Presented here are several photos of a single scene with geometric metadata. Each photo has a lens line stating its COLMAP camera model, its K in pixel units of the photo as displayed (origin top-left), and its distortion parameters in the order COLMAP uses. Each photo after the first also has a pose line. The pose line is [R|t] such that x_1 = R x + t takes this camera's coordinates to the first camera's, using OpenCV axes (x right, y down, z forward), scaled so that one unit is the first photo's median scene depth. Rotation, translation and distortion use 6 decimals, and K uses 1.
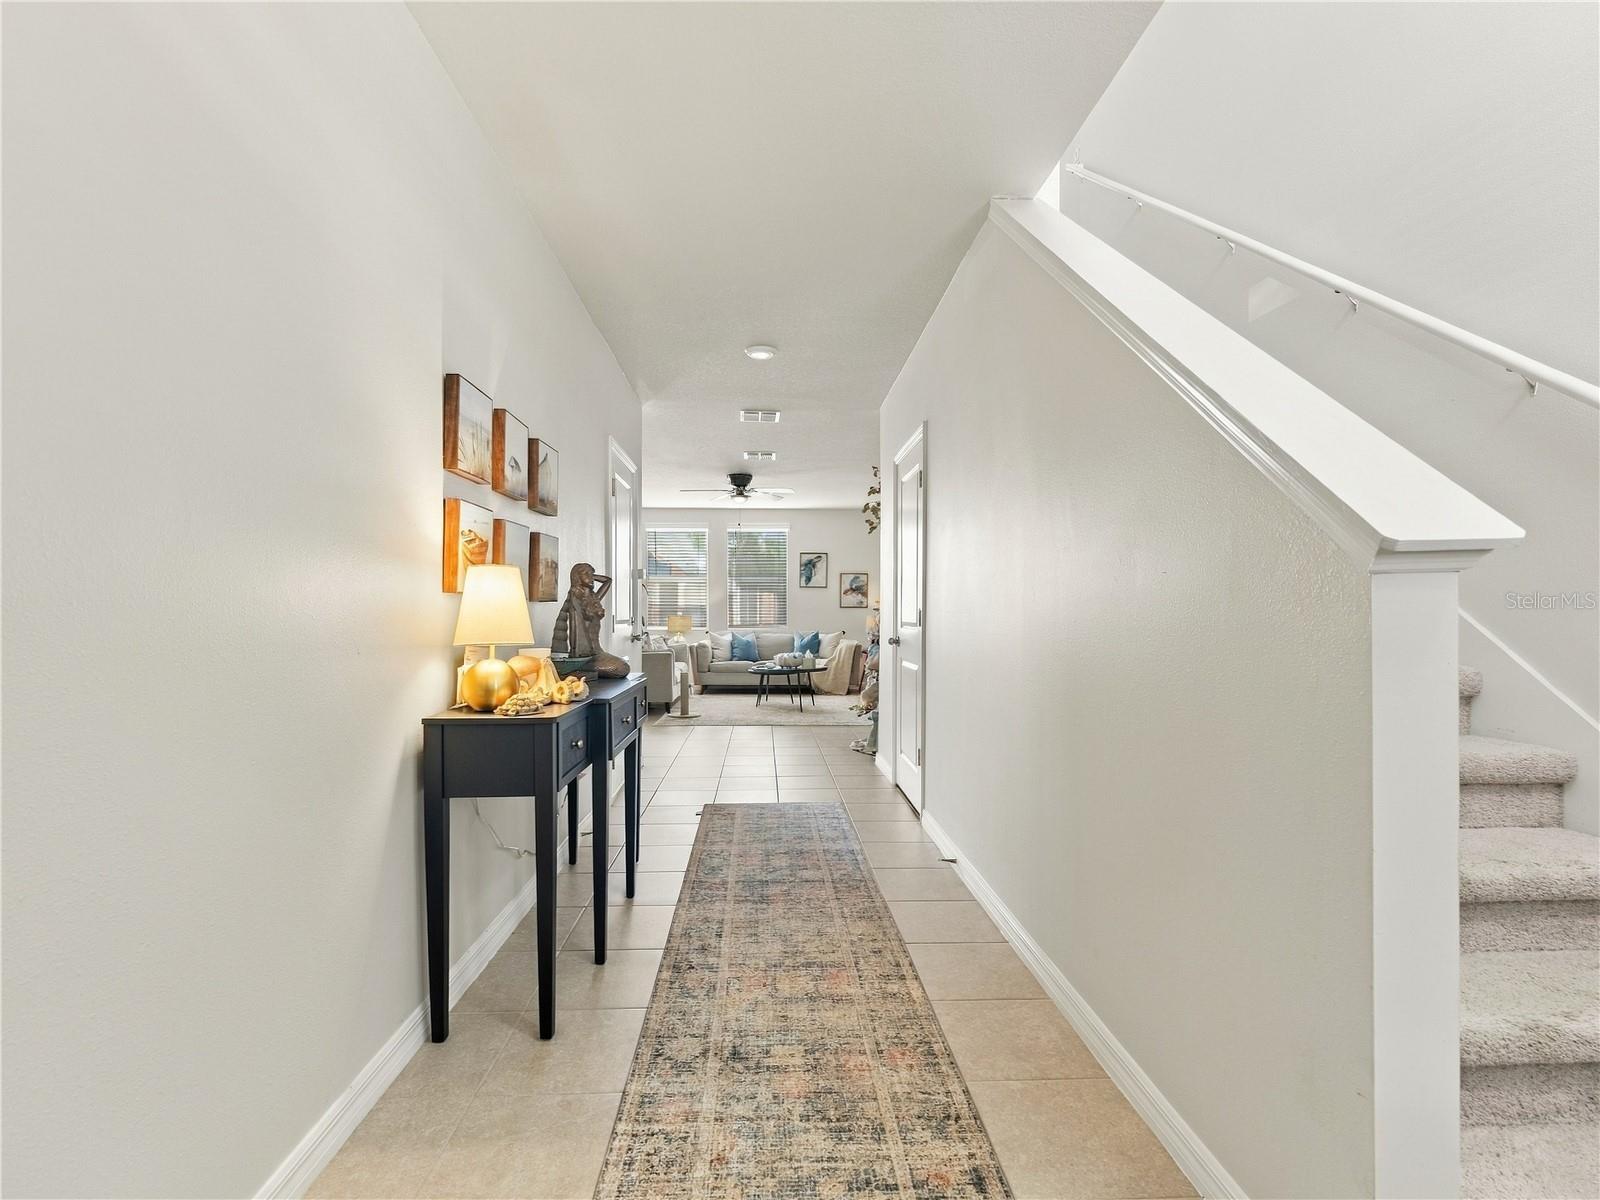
lens RADIAL K [[783.4, 0, 798.9], [0, 783.4, 605.0], [0, 0, 1]] dist [0.001957, -0.003317]
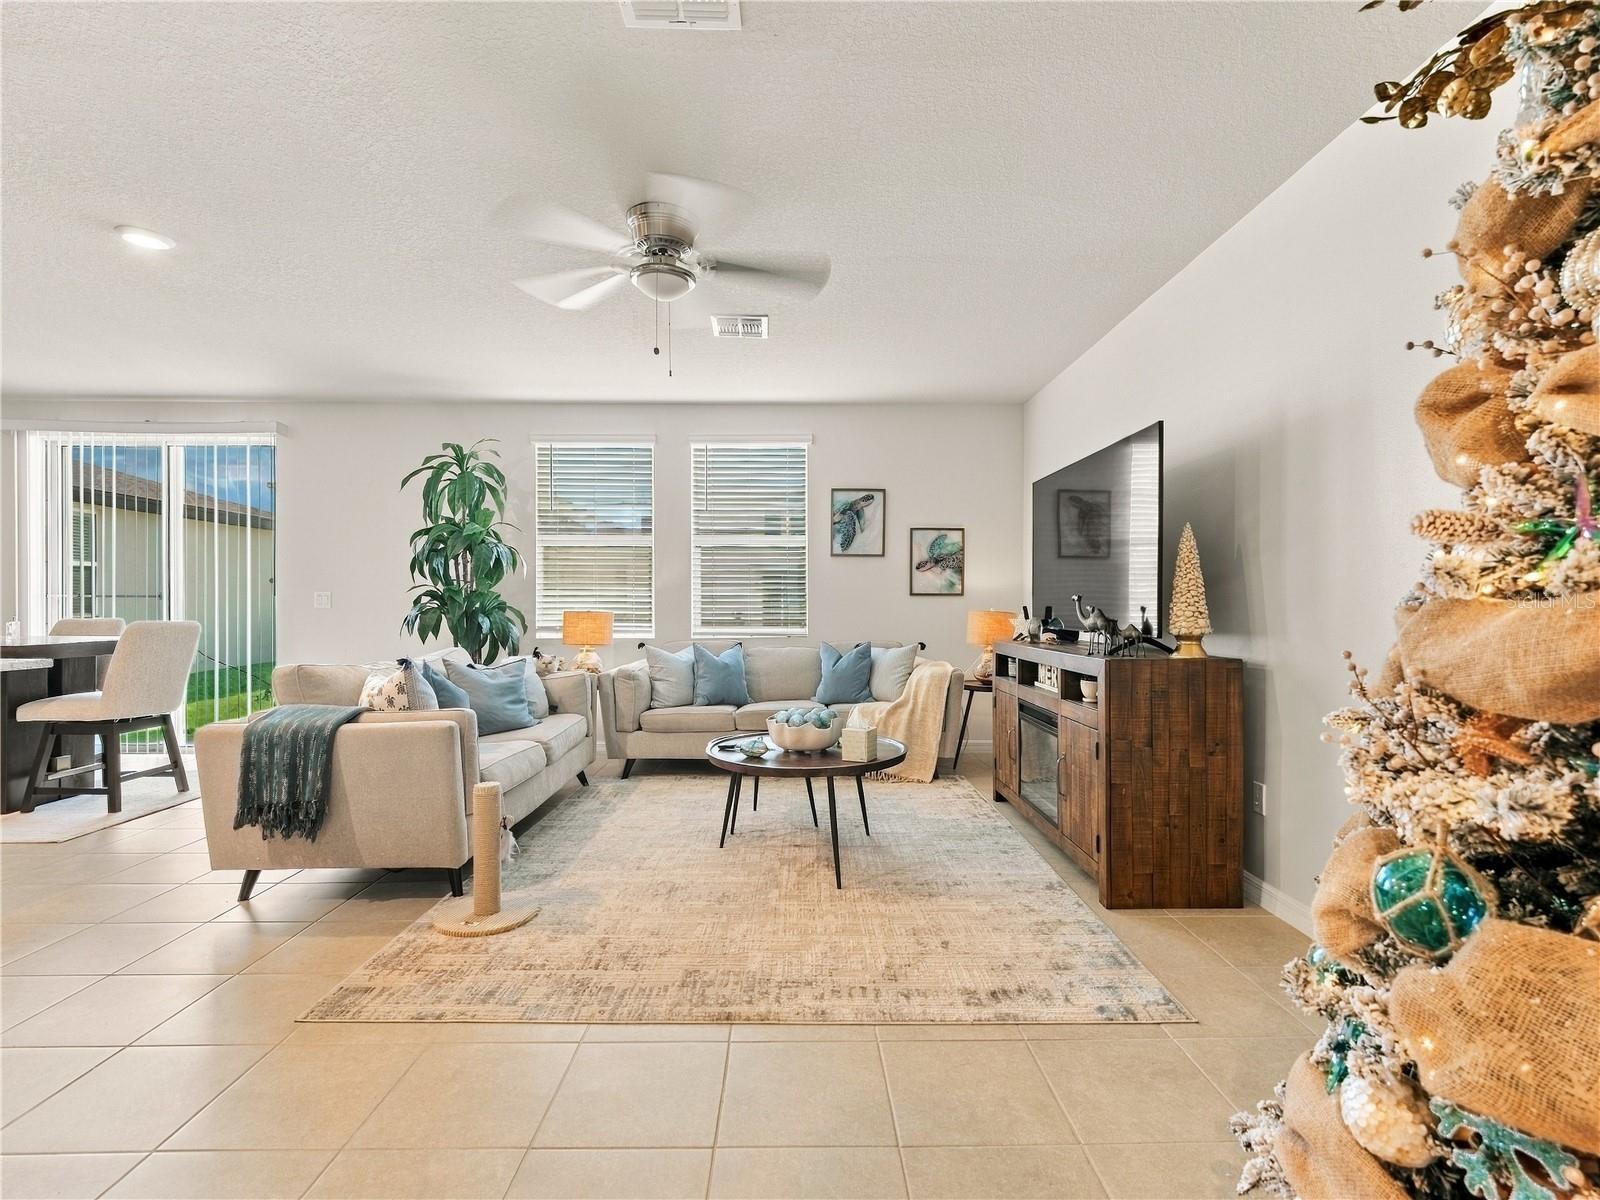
lens RADIAL K [[783.4, 0, 818.9], [0, 783.4, 603.0], [0, 0, 1]] dist [0.001957, -0.003317]
pose [[0.999842, -0.002010, -0.017648, 0.001926], [0.002078, 0.999991, 0.003805, 0.006340], [0.017640, -0.003841, 0.999837, 0.488698]]
